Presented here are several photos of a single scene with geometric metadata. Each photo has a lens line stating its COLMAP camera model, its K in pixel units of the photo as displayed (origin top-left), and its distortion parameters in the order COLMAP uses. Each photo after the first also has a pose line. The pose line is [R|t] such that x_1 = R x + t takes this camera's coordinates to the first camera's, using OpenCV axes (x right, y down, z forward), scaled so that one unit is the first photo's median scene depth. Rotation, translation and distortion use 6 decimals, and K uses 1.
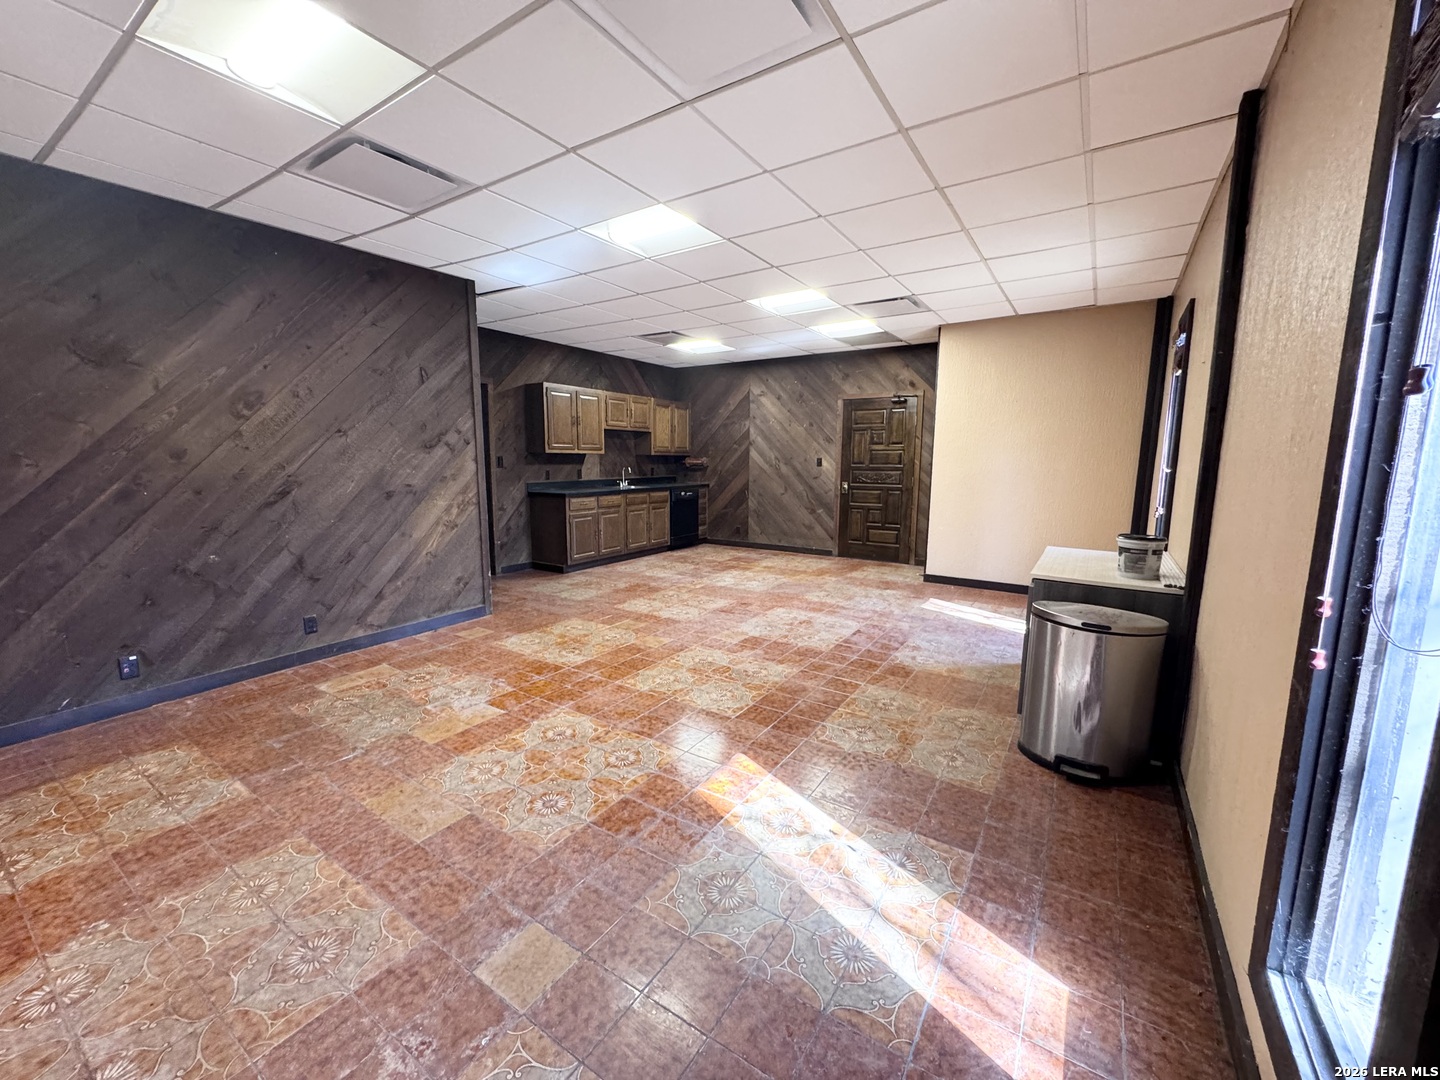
lens RADIAL K [[583.5, 0, 718.8], [0, 583.5, 541.1], [0, 0, 1]] dist [0.002343, -0.002909]
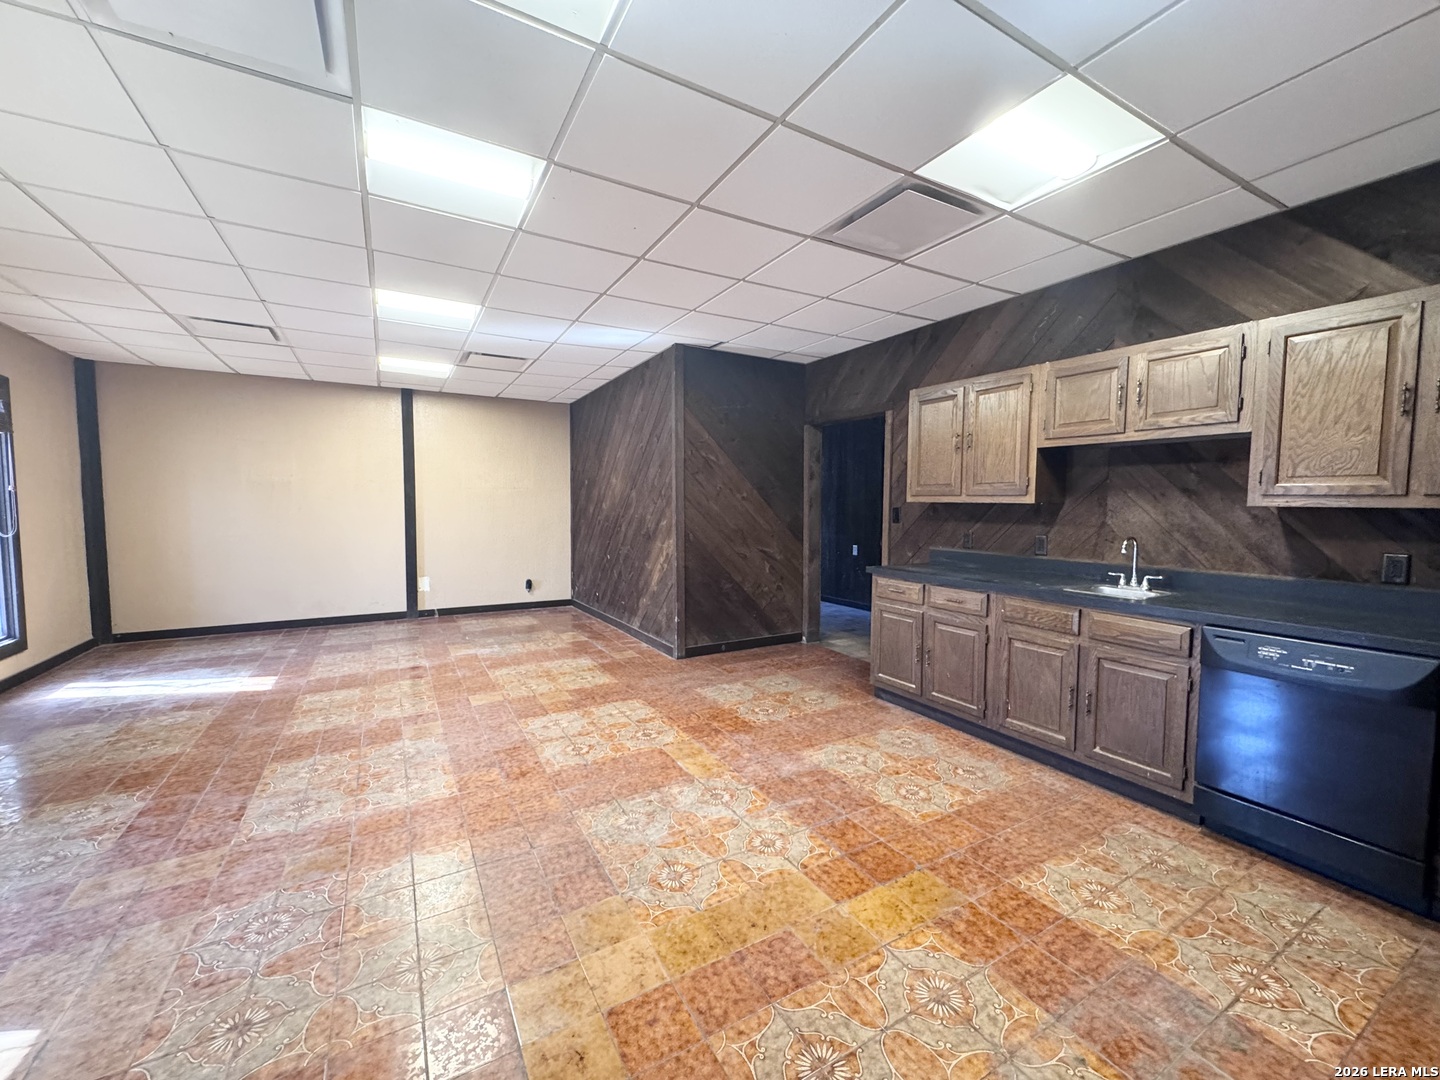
lens RADIAL K [[583.5, 0, 725.0], [0, 583.5, 542.4], [0, 0, 1]] dist [0.002343, -0.002909]
pose [[-0.459053, 0.052810, -0.886838, 0.513457], [-0.134008, 0.982694, 0.127885, -0.239634], [0.878244, 0.177550, -0.444031, 1.637245]]
